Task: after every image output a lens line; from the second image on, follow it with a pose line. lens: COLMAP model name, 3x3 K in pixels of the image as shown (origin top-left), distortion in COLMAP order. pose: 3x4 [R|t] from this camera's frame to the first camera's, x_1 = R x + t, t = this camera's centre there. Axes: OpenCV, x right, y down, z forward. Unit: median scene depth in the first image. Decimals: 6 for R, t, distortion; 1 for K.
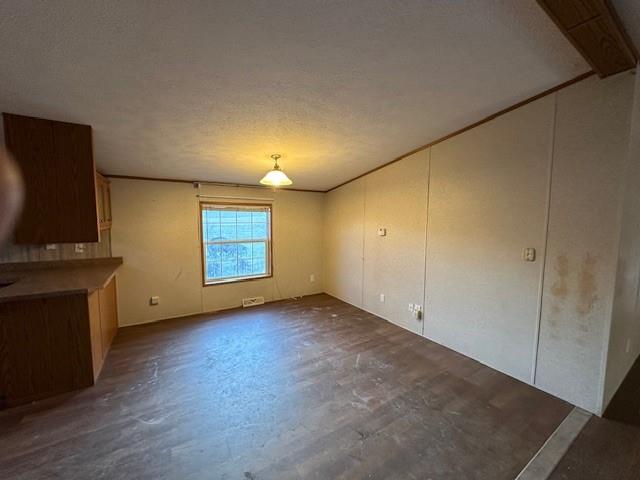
lens RADIAL K [[256.2, 0, 322.7], [0, 256.2, 239.3], [0, 0, 1]] dist [-0.001051, -0.000258]
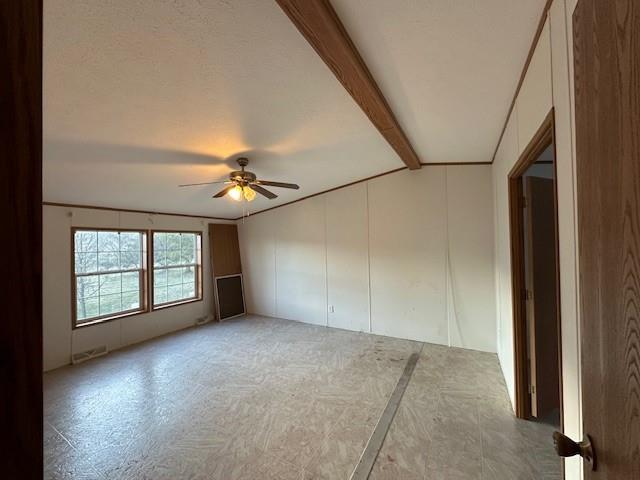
lens RADIAL K [[256.2, 0, 322.7], [0, 256.2, 239.3], [0, 0, 1]] dist [-0.001051, -0.000258]
pose [[0.880976, -0.010421, 0.473047, -0.157772], [0.051794, 0.995874, -0.074520, 0.001180], [-0.470318, 0.090152, 0.877880, -0.131868]]
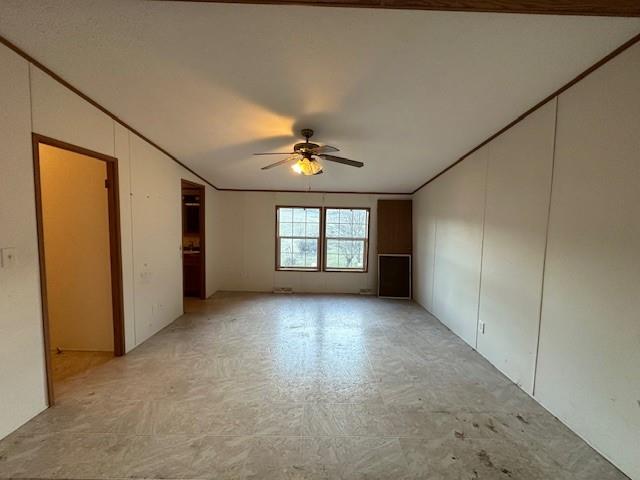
lens RADIAL K [[256.2, 0, 322.7], [0, 256.2, 239.3], [0, 0, 1]] dist [-0.001051, -0.000258]
pose [[0.849231, 0.058175, -0.524806, 0.424833], [-0.060482, 0.998088, 0.012768, -0.003978], [0.524546, 0.020898, 0.851126, 0.027130]]
